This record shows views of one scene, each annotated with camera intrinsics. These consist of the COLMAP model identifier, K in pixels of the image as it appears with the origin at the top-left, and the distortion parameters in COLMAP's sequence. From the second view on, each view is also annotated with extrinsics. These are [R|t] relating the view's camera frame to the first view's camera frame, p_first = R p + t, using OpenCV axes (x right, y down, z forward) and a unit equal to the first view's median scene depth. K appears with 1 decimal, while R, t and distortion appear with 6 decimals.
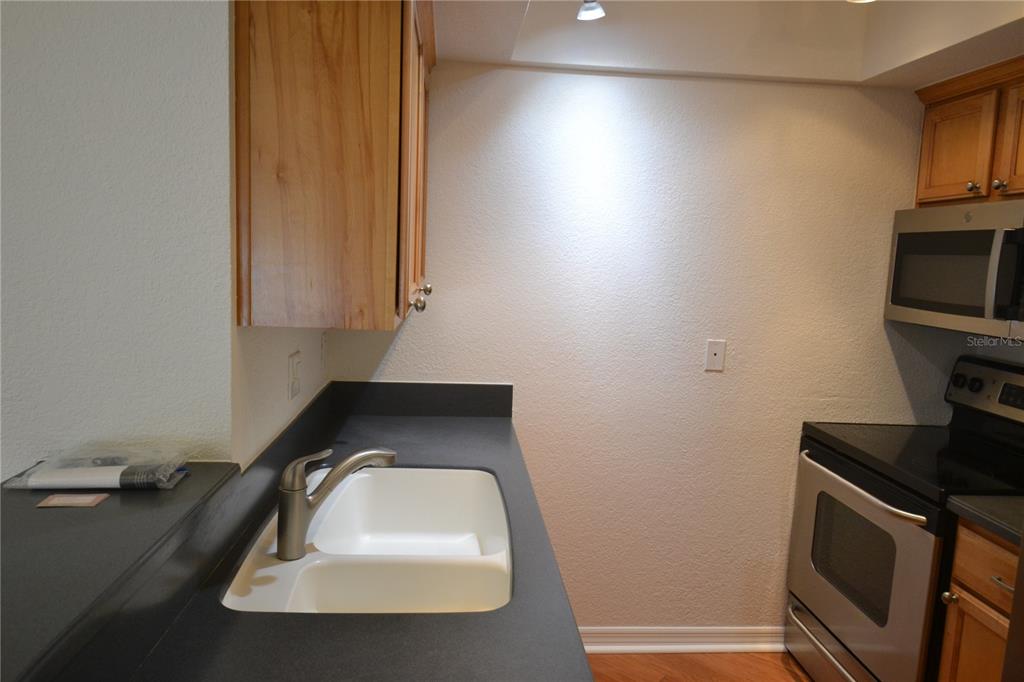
lens RADIAL K [[697.0, 0, 510.5], [0, 697.0, 339.4], [0, 0, 1]] dist [0.052666, -0.067294]
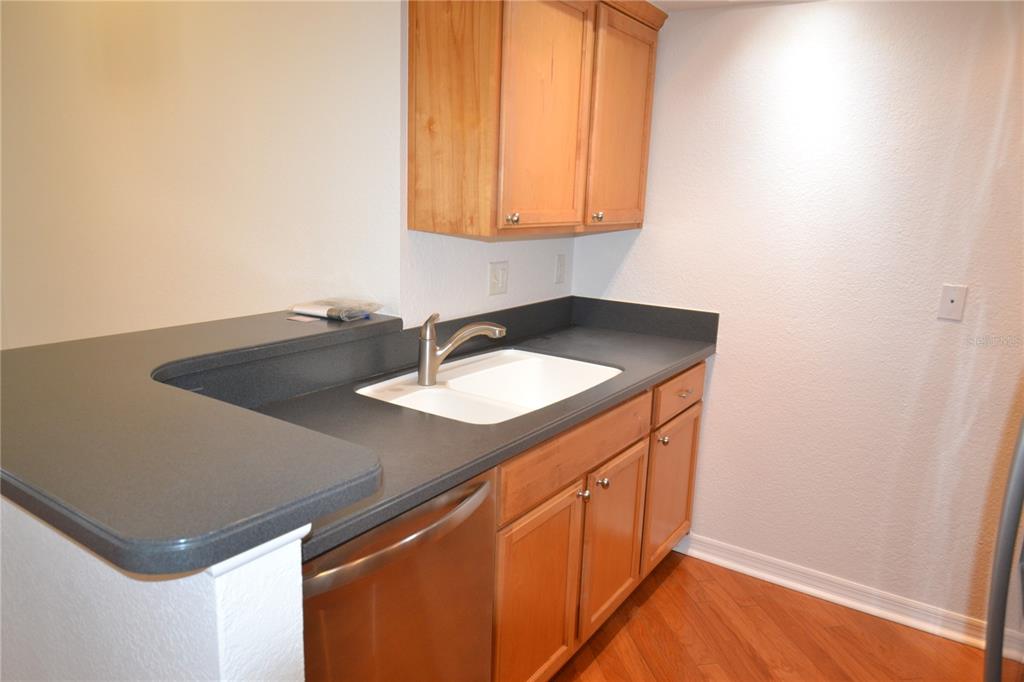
lens RADIAL K [[695.2, 0, 507.4], [0, 695.2, 338.4], [0, 0, 1]] dist [0.049029, -0.059609]
pose [[0.783595, 0.114629, -0.610605, 0.417423], [-0.079451, 0.993251, 0.084503, 0.039572], [0.616170, -0.017703, 0.787414, -0.040584]]
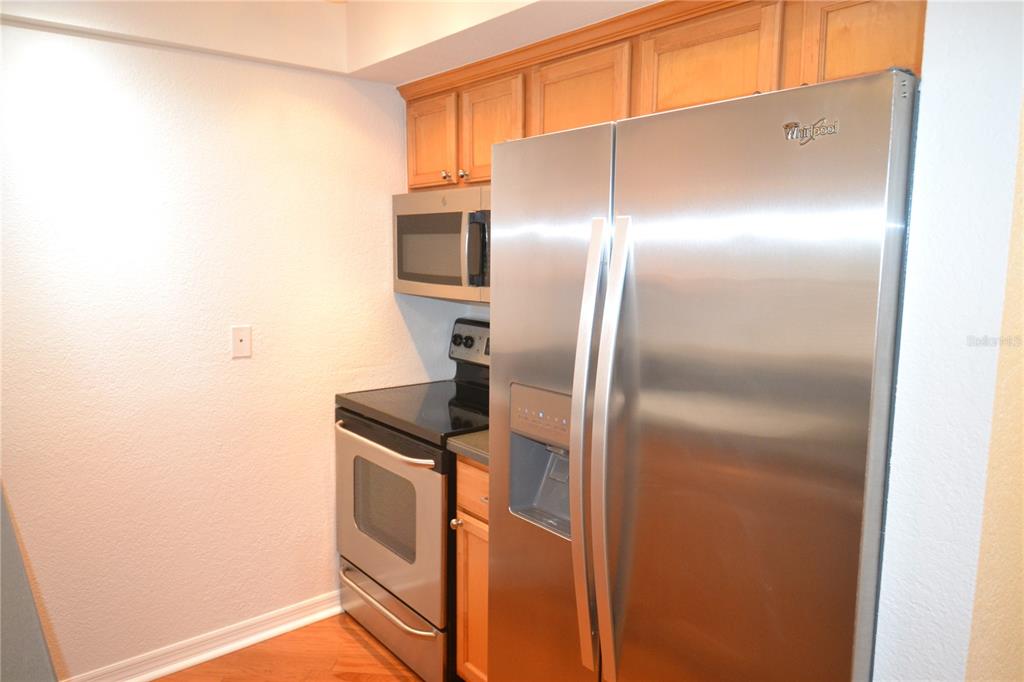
lens RADIAL K [[697.0, 0, 510.5], [0, 697.0, 339.4], [0, 0, 1]] dist [0.052666, -0.067294]
pose [[0.819119, -0.108877, 0.563196, 0.051889], [0.095318, 0.994007, 0.053530, 0.003405], [-0.565649, 0.009835, 0.824588, -0.020141]]
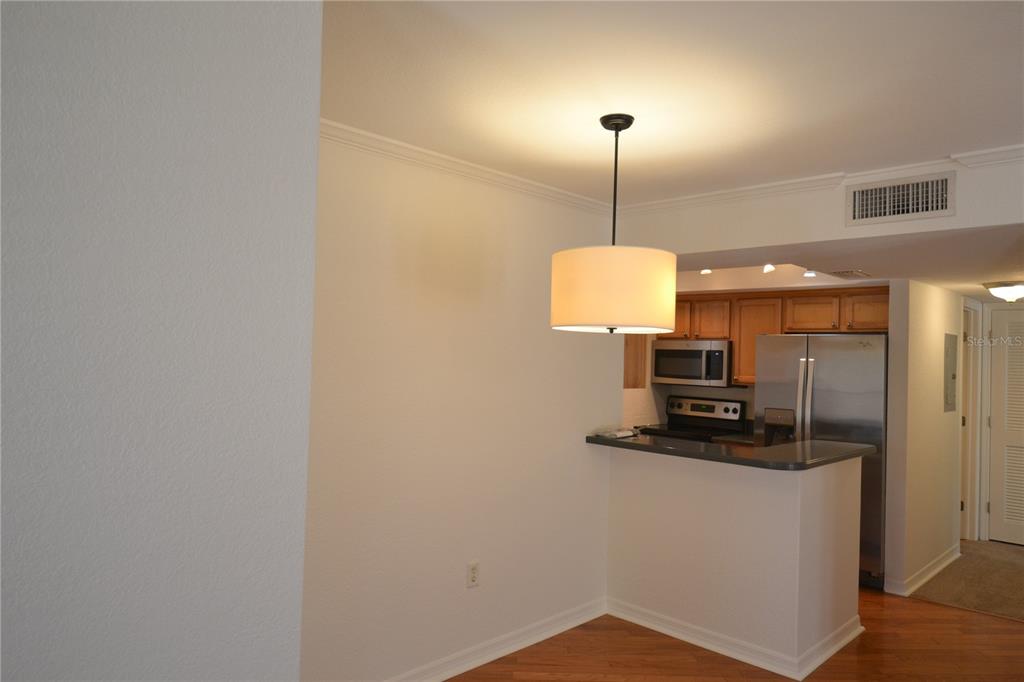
lens RADIAL K [[695.2, 0, 507.4], [0, 695.2, 338.4], [0, 0, 1]] dist [0.049029, -0.059609]
pose [[0.754165, -0.001467, 0.656683, -1.590512], [0.080097, 0.992737, -0.089769, -0.003228], [-0.651782, 0.120299, 0.748805, -0.590913]]
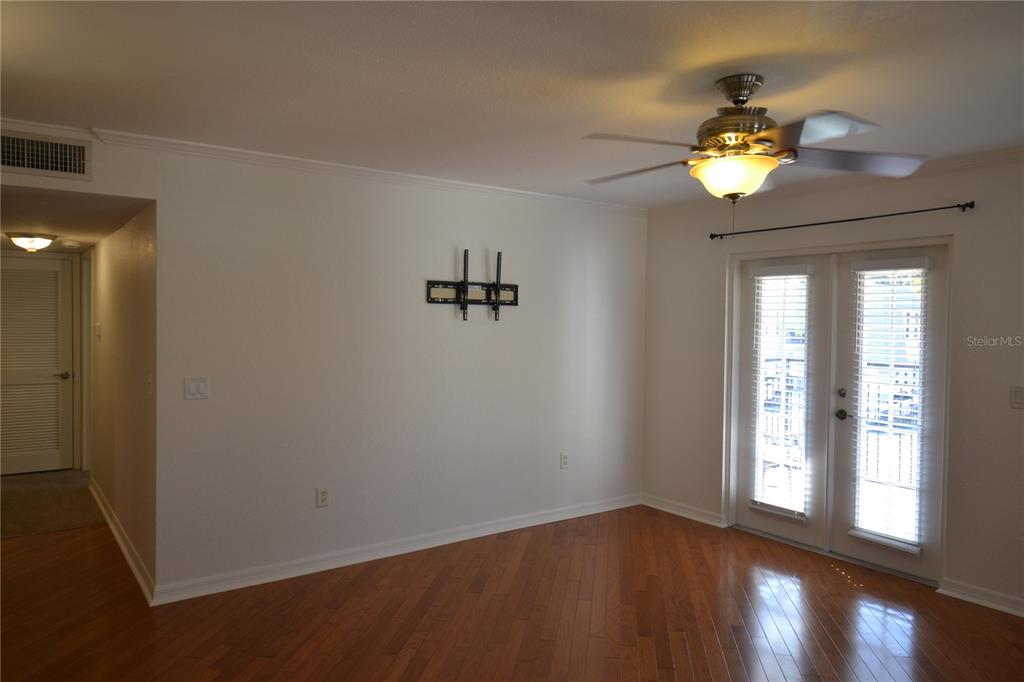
lens RADIAL K [[695.2, 0, 507.4], [0, 695.2, 338.4], [0, 0, 1]] dist [0.049029, -0.059609]
pose [[-0.521129, -0.066285, 0.850900, -1.850509], [0.070599, 0.990215, 0.120375, -0.062385], [-0.850553, 0.122803, -0.511350, -0.157075]]
